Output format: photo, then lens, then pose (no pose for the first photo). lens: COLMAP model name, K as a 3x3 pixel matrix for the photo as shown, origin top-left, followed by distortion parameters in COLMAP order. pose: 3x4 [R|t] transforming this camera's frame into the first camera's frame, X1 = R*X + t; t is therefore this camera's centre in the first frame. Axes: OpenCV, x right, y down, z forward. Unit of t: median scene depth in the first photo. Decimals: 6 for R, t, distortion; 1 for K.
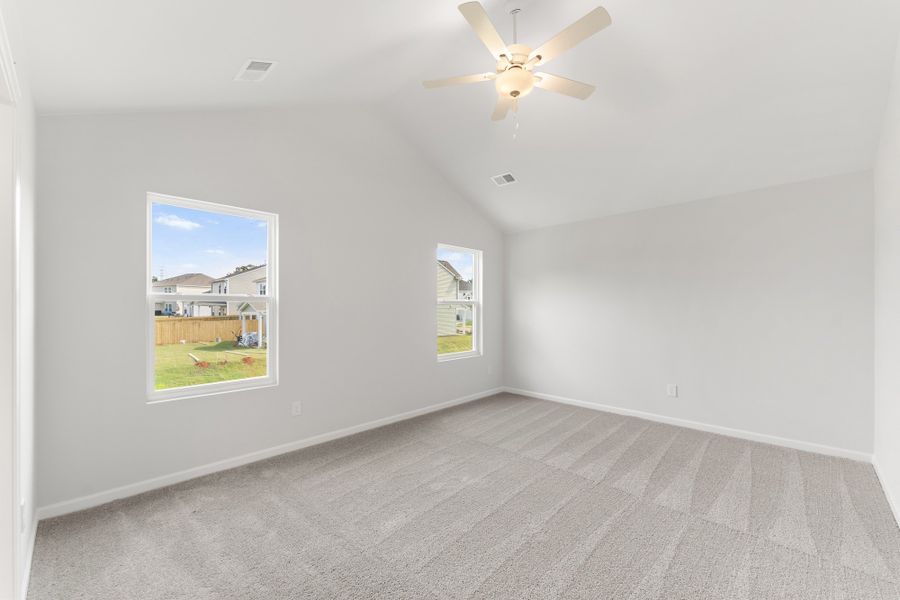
lens RADIAL K [[369.7, 0, 450.0], [0, 369.7, 300.0], [0, 0, 1]] dist [-0.000512, -0.000051]
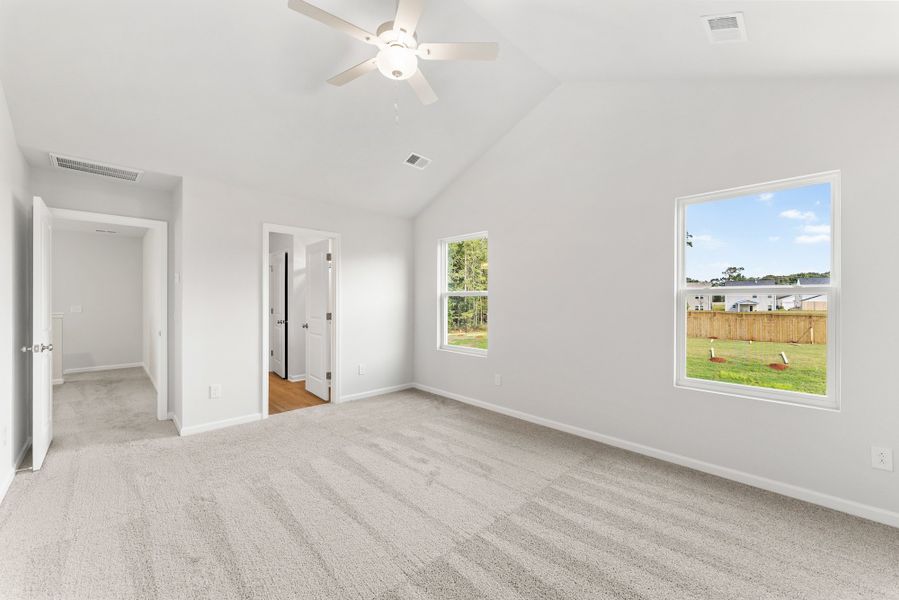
lens RADIAL K [[369.3, 0, 449.5], [0, 369.3, 300.0], [0, 0, 1]] dist [-0.000512, -0.000051]
pose [[-0.032304, -0.000134, -0.999478, 0.330721], [0.011599, 0.999933, -0.000509, 0.007400], [0.999411, -0.011609, -0.032300, 0.341664]]
